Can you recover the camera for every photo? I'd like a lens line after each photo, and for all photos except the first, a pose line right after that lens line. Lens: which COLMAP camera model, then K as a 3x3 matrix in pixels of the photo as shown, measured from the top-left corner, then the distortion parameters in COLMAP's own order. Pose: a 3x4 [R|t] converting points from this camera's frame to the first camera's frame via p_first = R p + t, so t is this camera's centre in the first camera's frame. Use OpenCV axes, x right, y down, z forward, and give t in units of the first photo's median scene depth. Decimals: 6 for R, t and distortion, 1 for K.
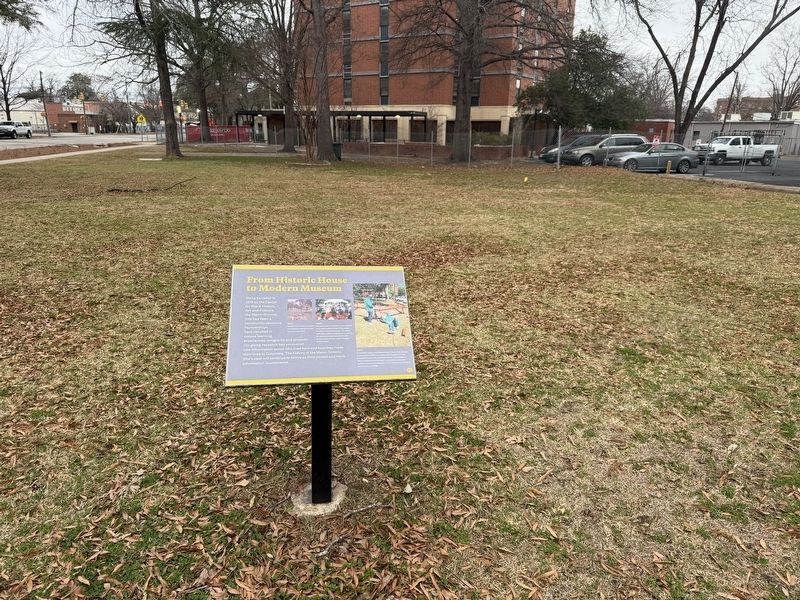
lens RADIAL K [[558.0, 0, 400.5], [0, 558.0, 294.4], [0, 0, 1]] dist [0.073307, -0.107434]
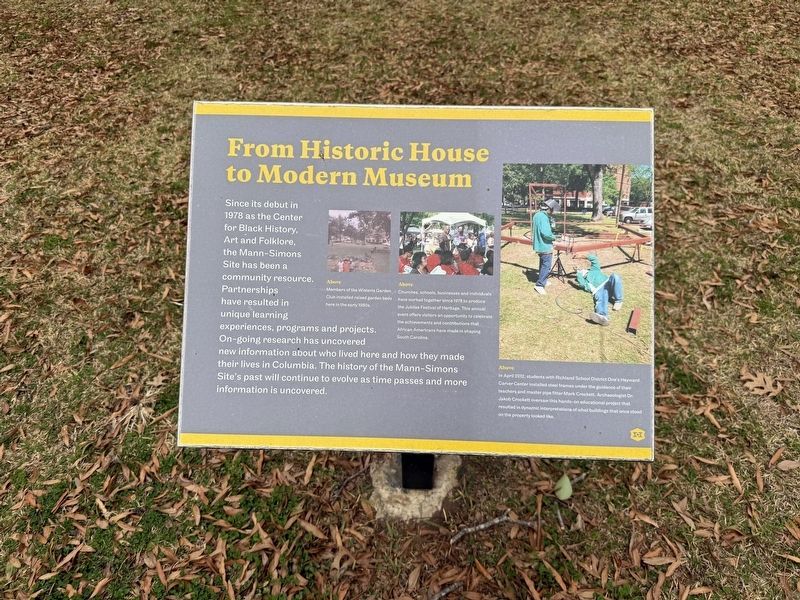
lens RADIAL K [[558.0, 0, 400.5], [0, 558.0, 294.4], [0, 0, 1]] dist [0.073307, -0.107434]
pose [[0.974979, 0.112613, -0.191660, -0.065215], [-0.009714, 0.882946, 0.469375, -0.105238], [0.222083, -0.455769, 0.861948, 0.575278]]
